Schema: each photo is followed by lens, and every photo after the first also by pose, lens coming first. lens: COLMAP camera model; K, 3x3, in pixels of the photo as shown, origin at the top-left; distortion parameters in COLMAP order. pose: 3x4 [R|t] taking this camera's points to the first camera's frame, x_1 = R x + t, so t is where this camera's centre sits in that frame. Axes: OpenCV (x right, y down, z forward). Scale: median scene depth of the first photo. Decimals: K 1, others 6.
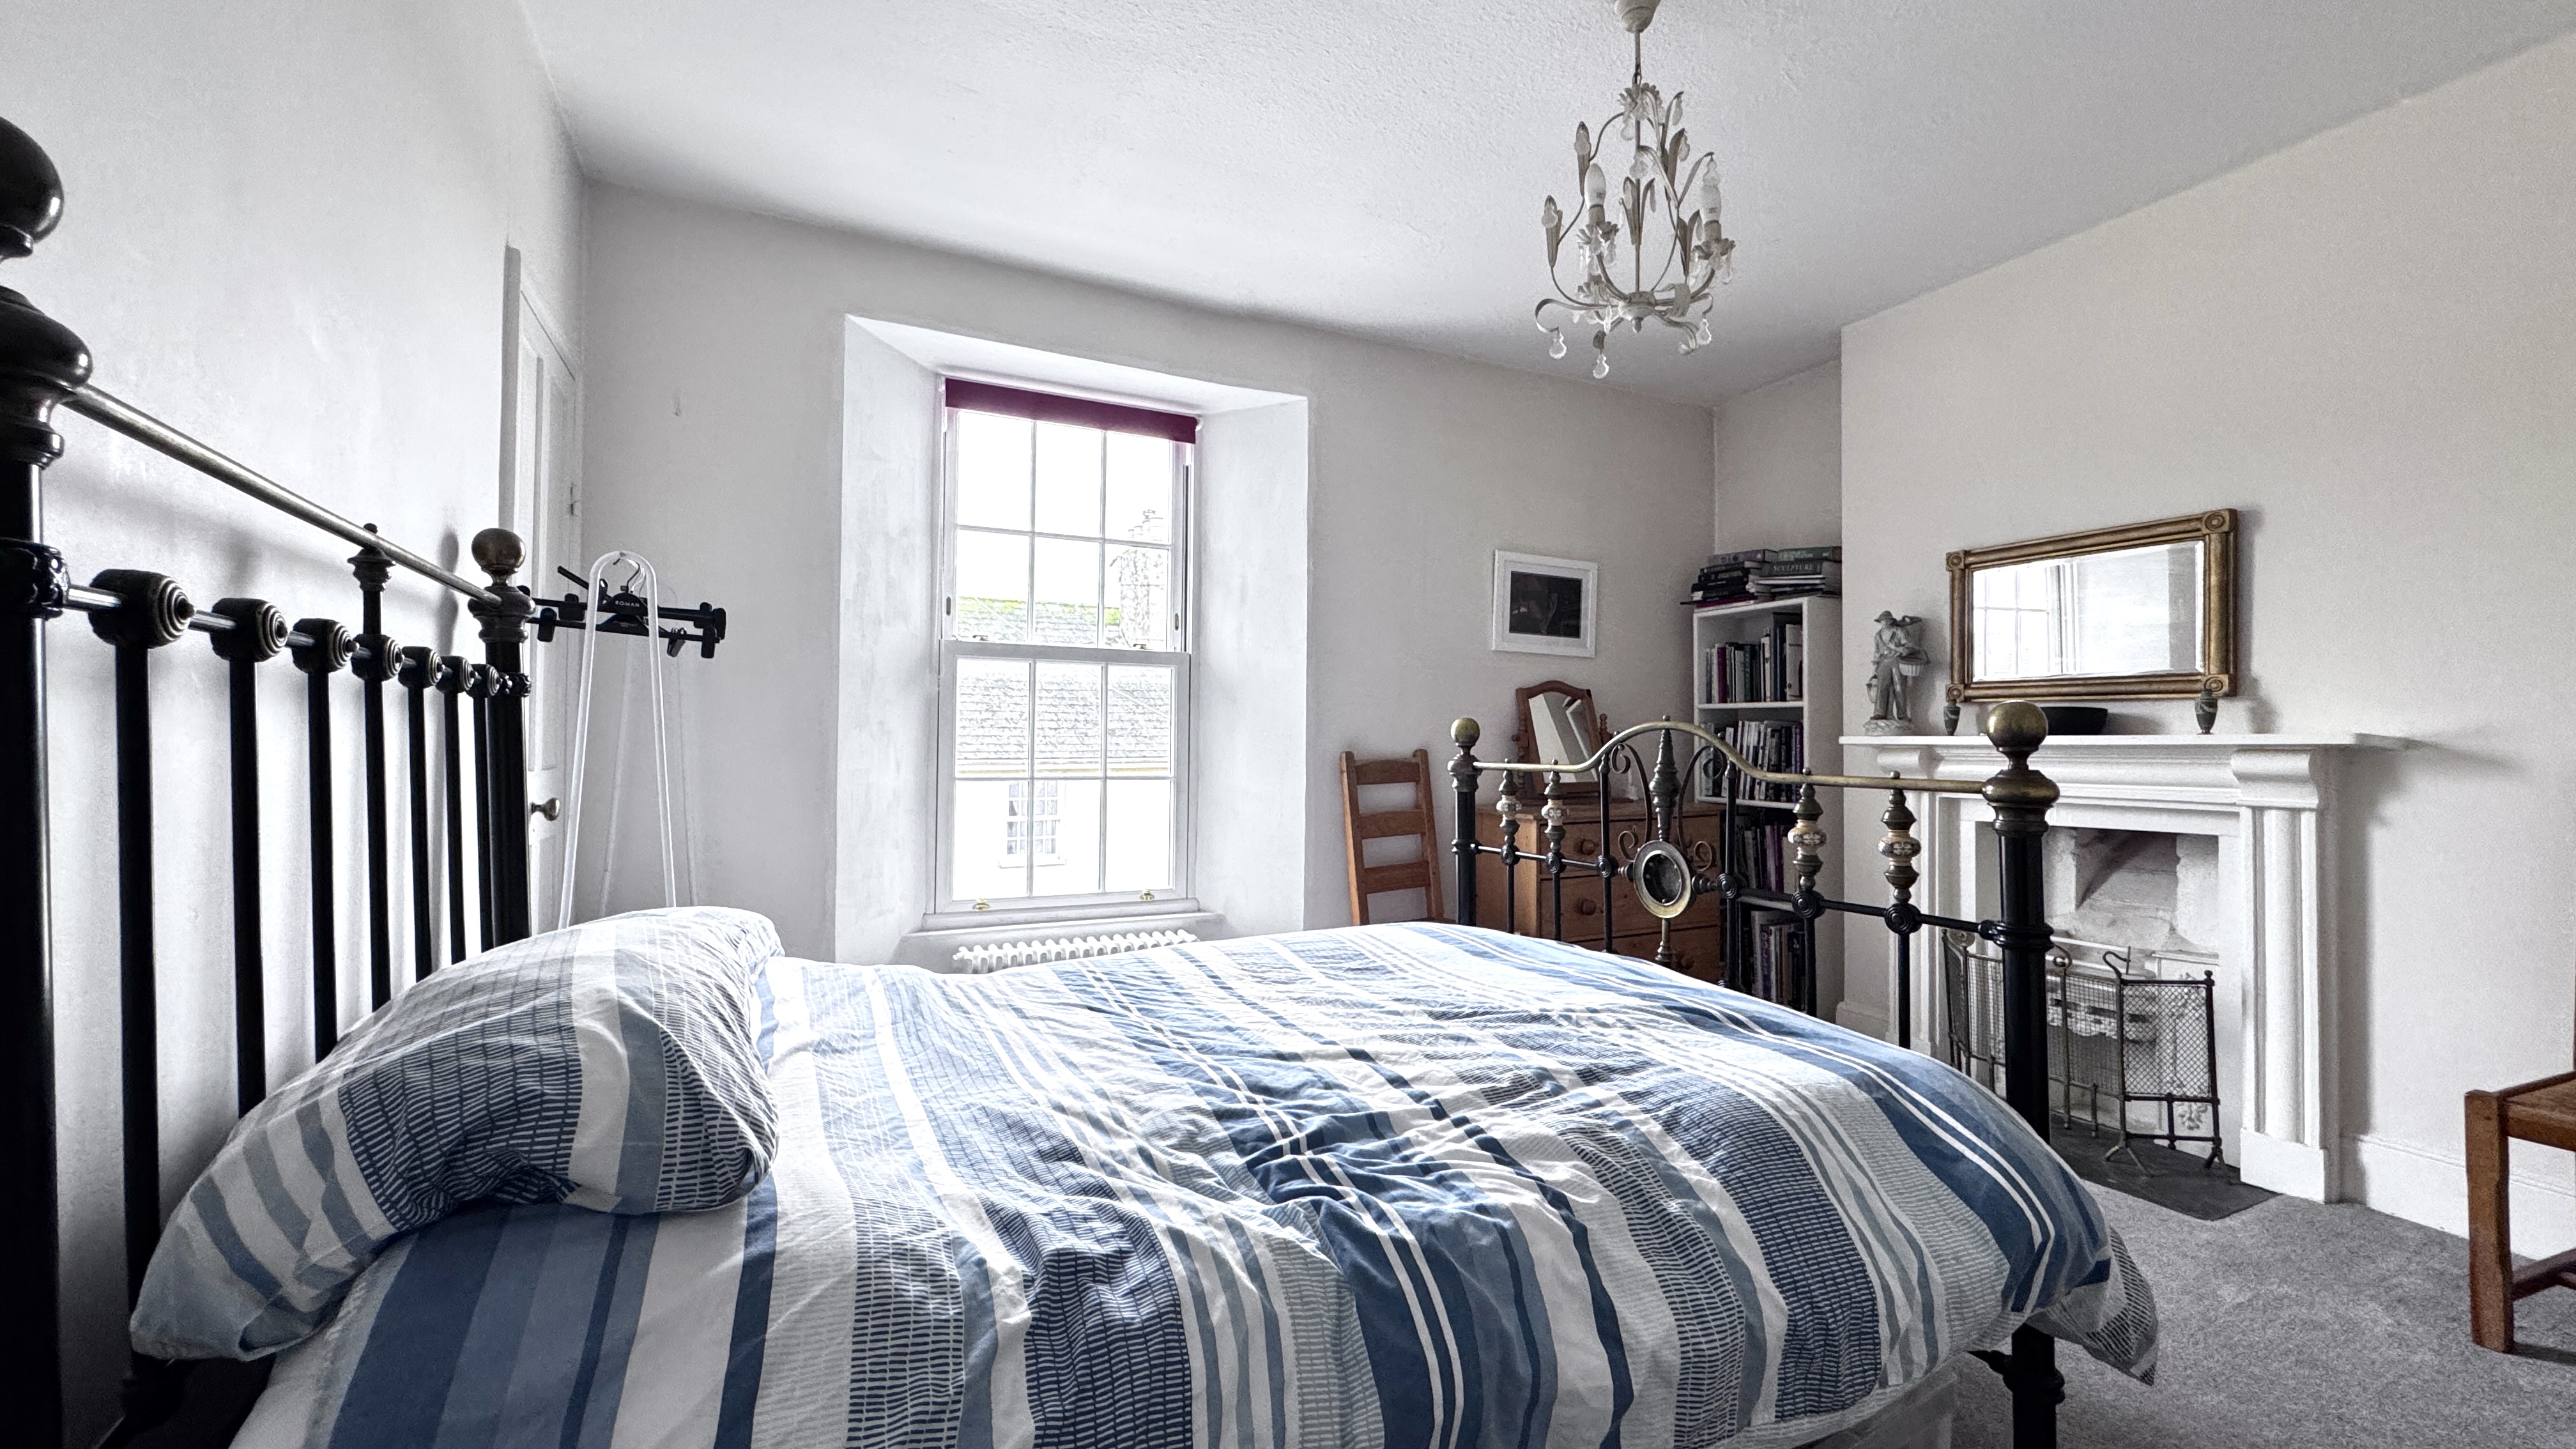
lens RADIAL K [[1028.9, 0, 1286.1], [0, 1028.9, 720.5], [0, 0, 1]] dist [-0.002358, 0.000132]
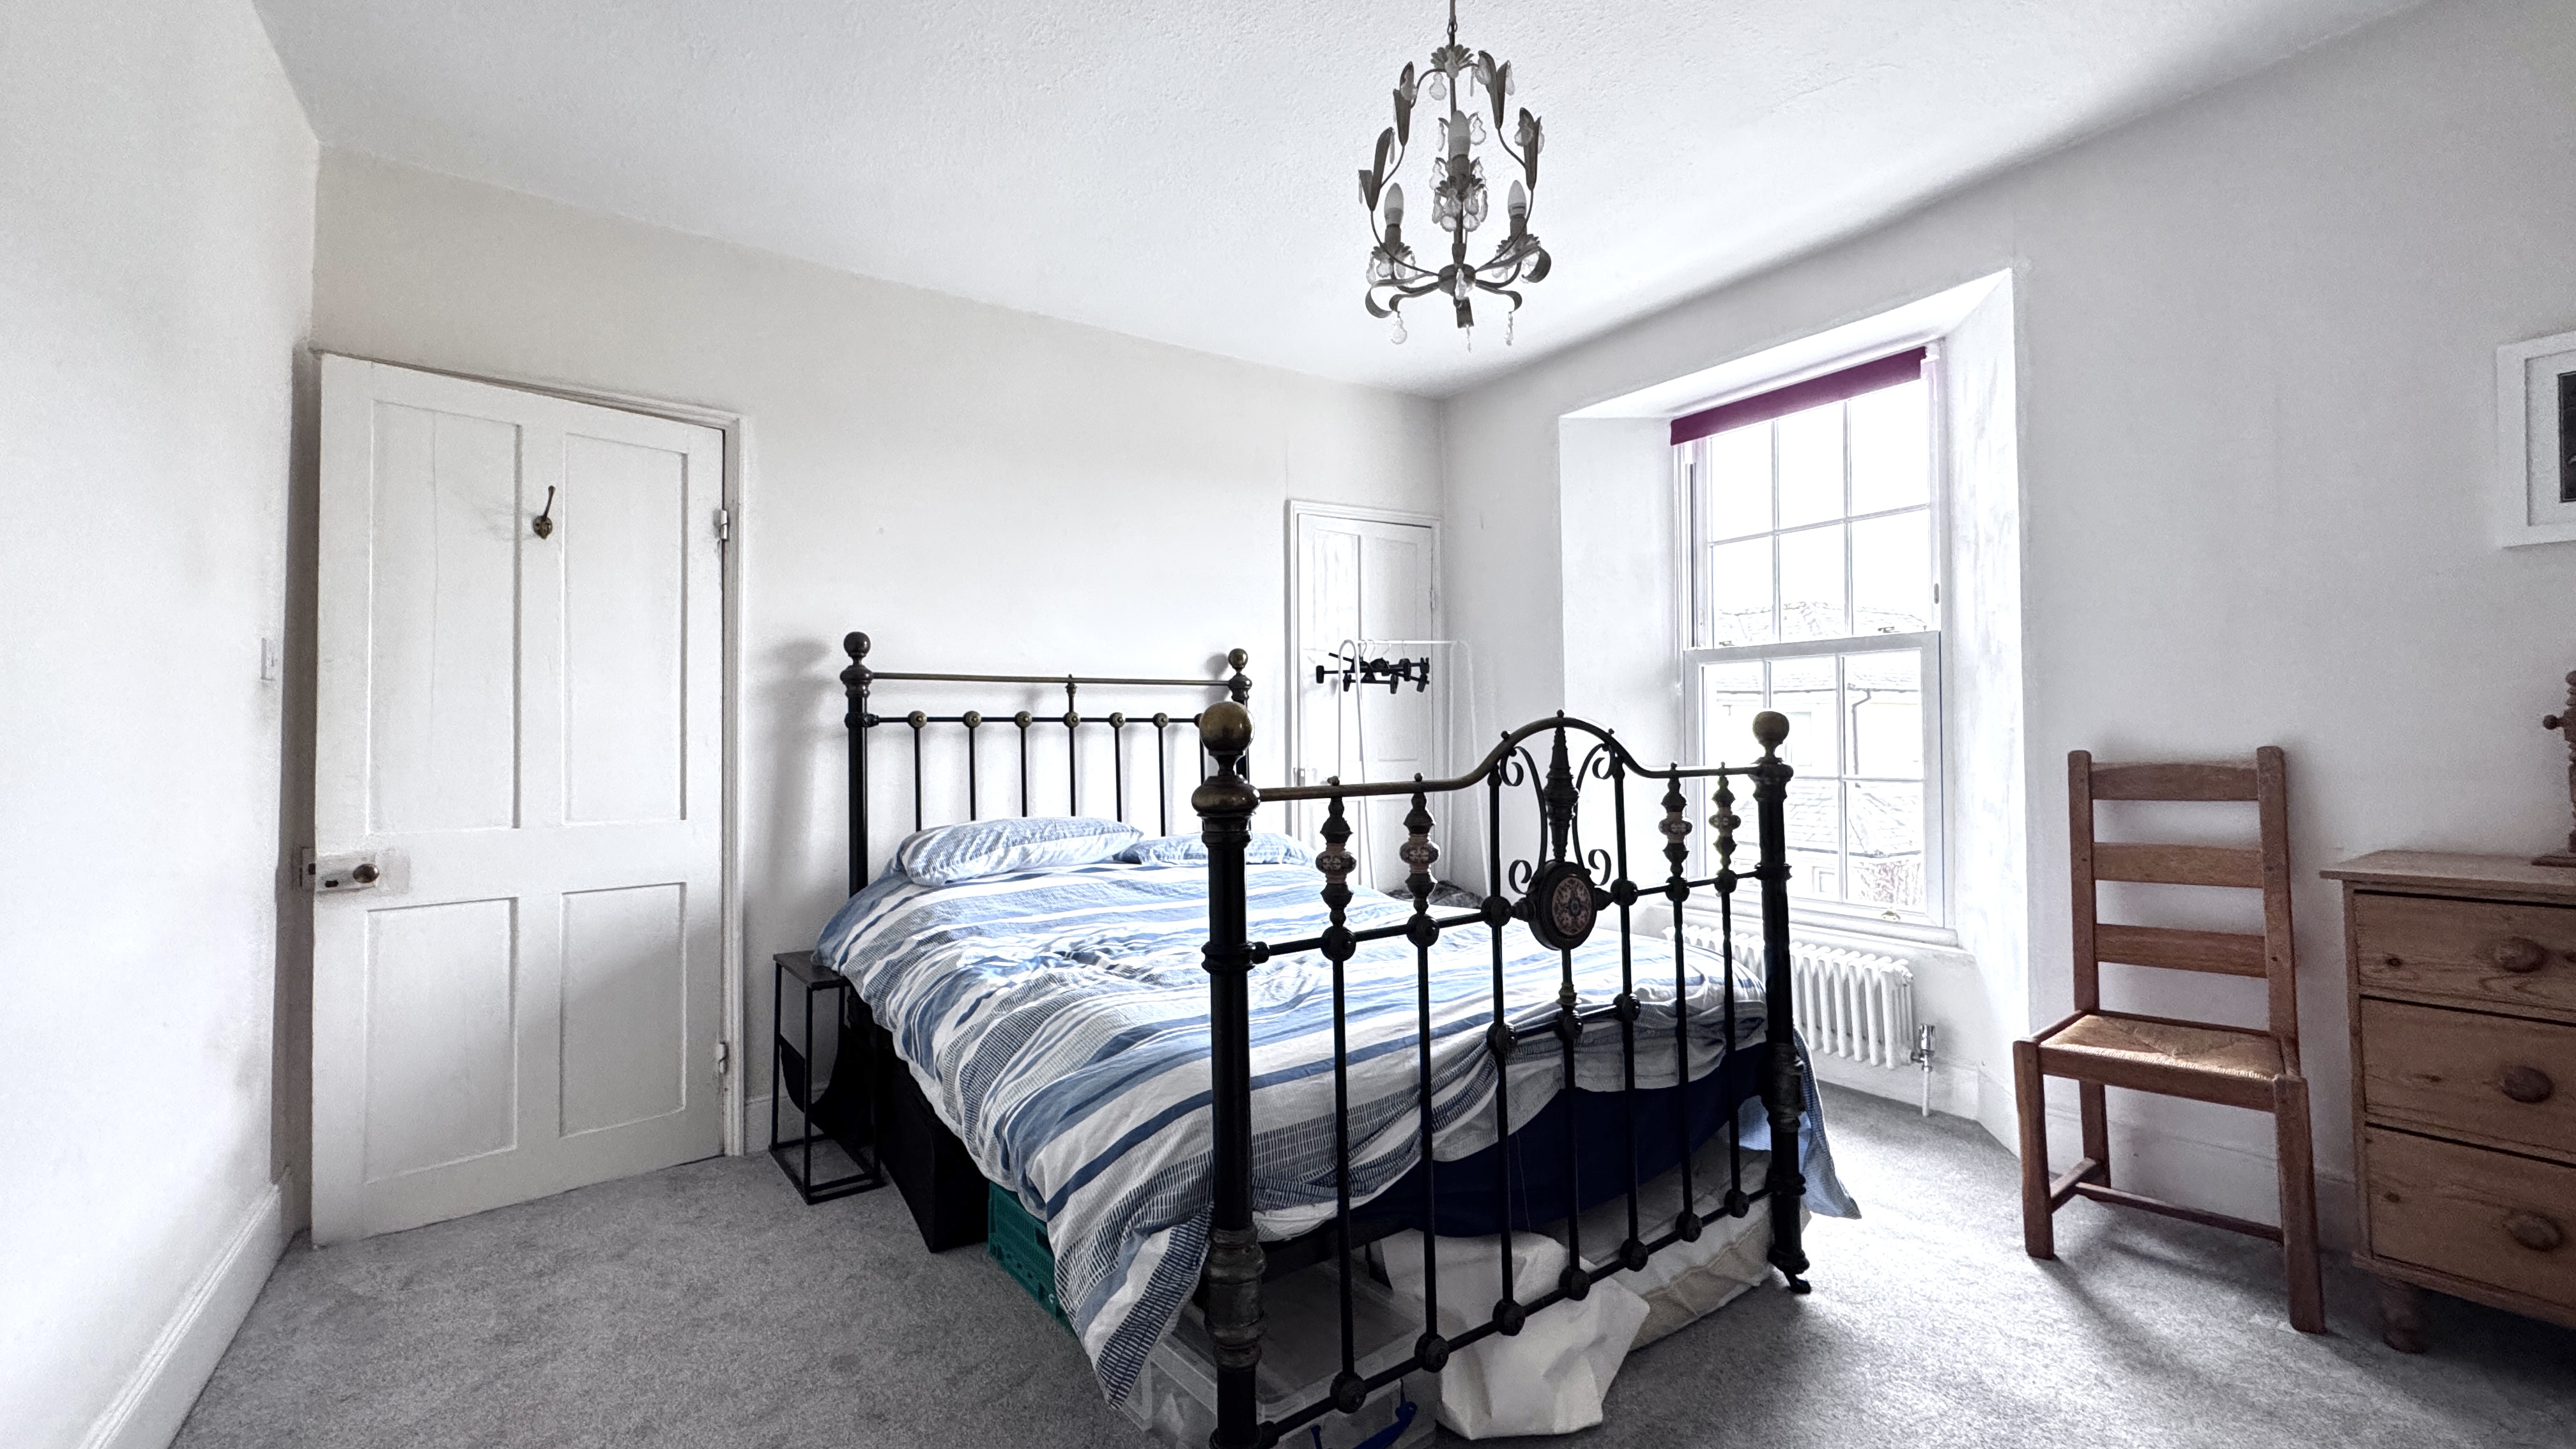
lens RADIAL K [[1028.9, 0, 1286.1], [0, 1028.9, 720.5], [0, 0, 1]] dist [-0.002358, 0.000132]
pose [[0.142245, -0.025202, -0.989511, 0.669380], [0.030068, 0.999324, -0.021129, 0.008198], [0.989375, -0.026748, 0.142906, 0.377398]]
